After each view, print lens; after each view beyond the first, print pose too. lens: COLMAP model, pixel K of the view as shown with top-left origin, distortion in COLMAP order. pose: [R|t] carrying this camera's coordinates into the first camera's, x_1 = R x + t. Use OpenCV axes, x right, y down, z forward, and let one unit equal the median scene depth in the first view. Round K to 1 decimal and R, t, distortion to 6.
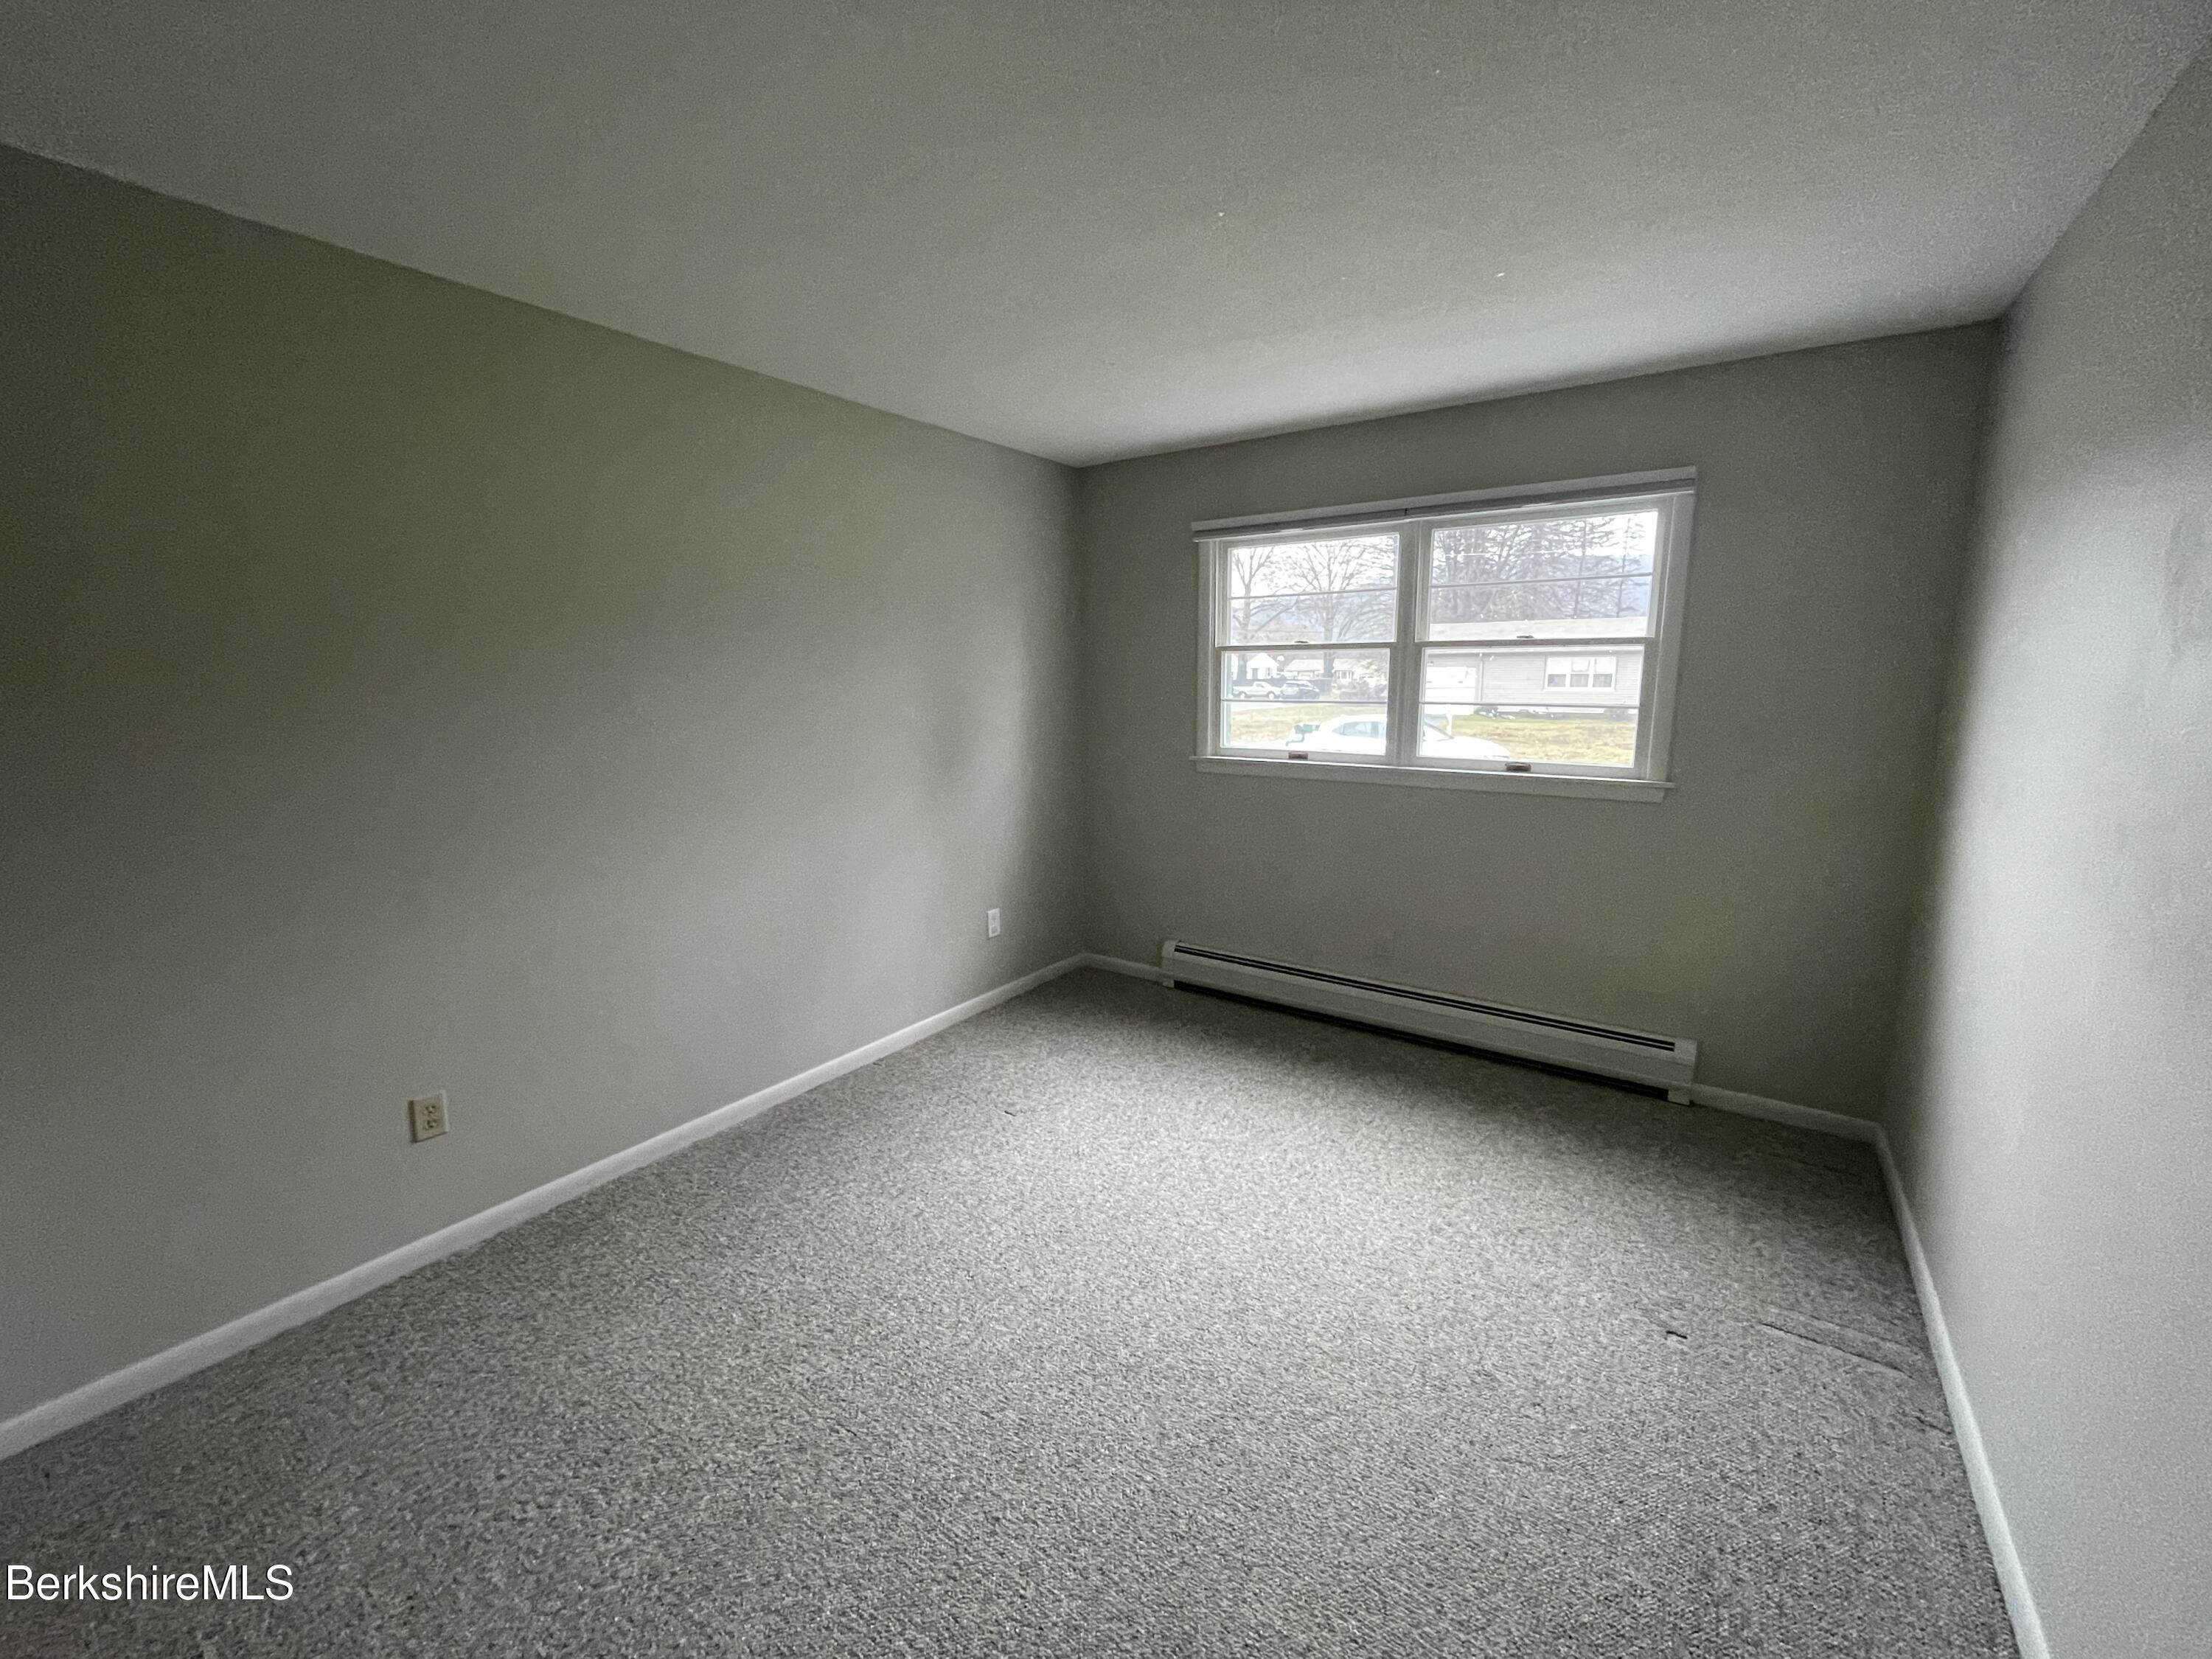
lens RADIAL K [[892.6, 0, 1104.3], [0, 892.6, 831.7], [0, 0, 1]] dist [-0.002296, -0.000468]
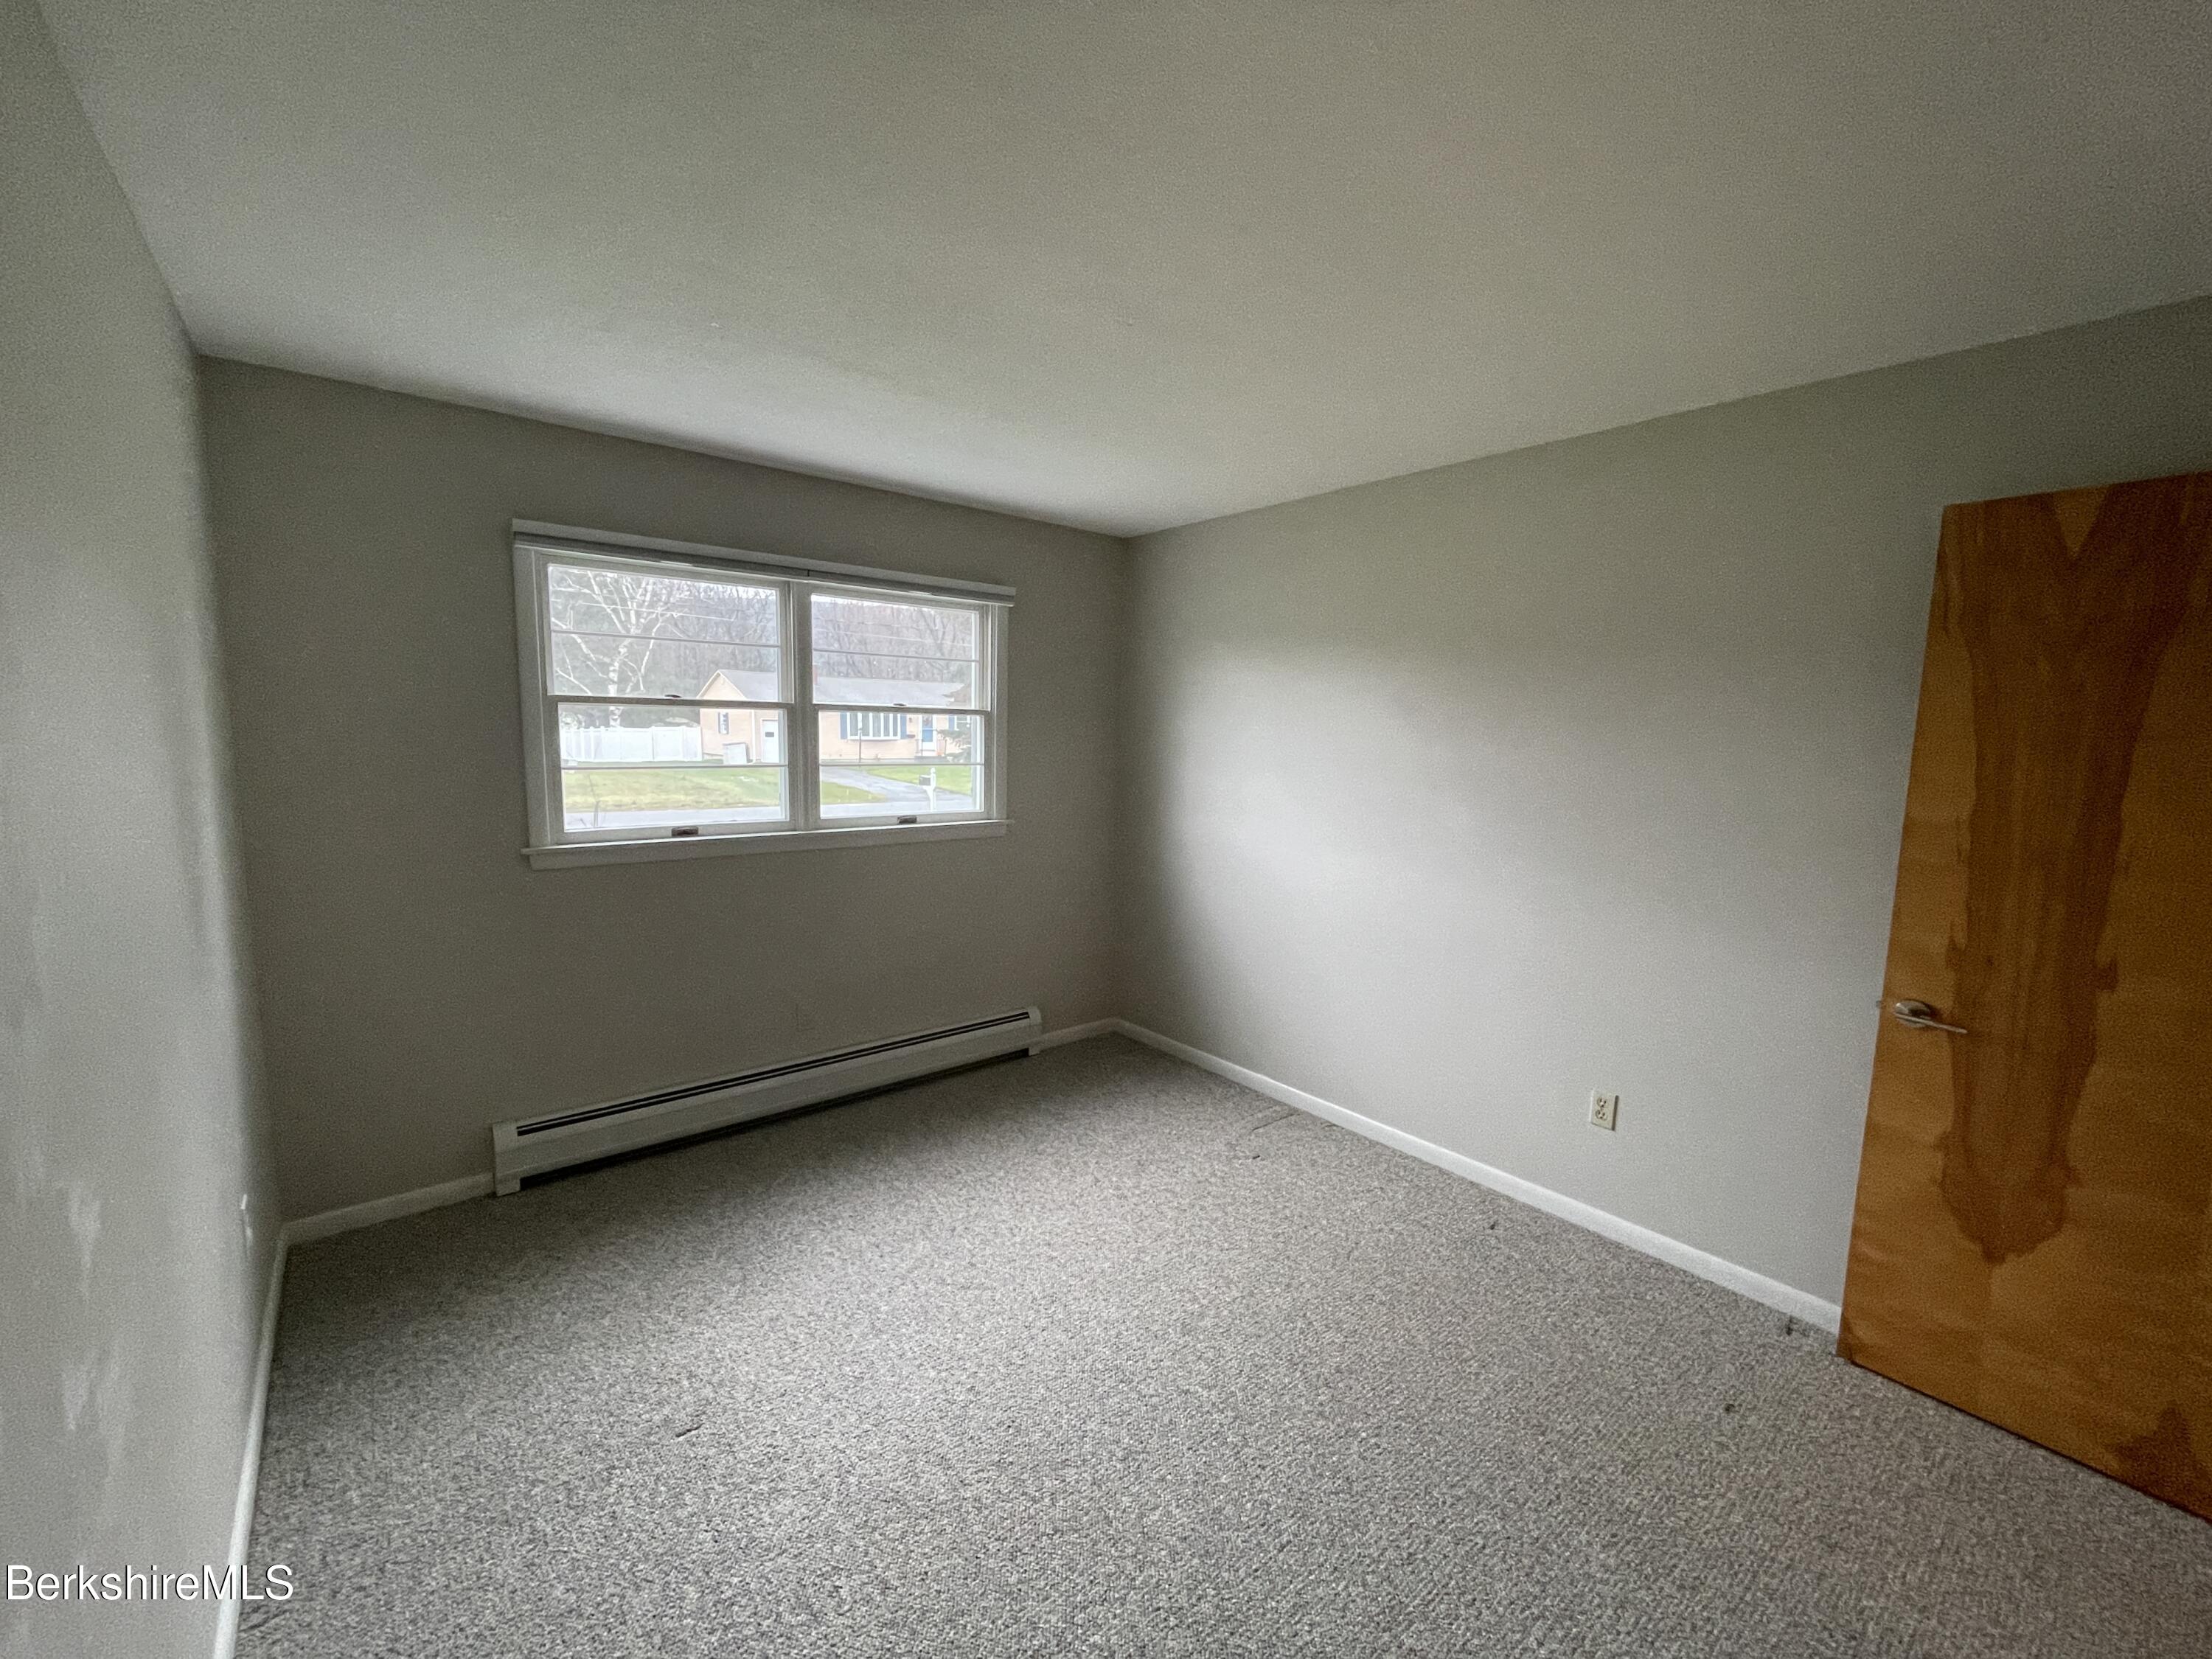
lens RADIAL K [[892.6, 0, 1104.3], [0, 892.6, 831.7], [0, 0, 1]] dist [-0.002296, -0.000468]
pose [[0.263059, -0.102455, 0.959324, -0.520718], [0.148567, 0.986787, 0.064649, -0.087954], [-0.953272, 0.125518, 0.274805, 0.434488]]
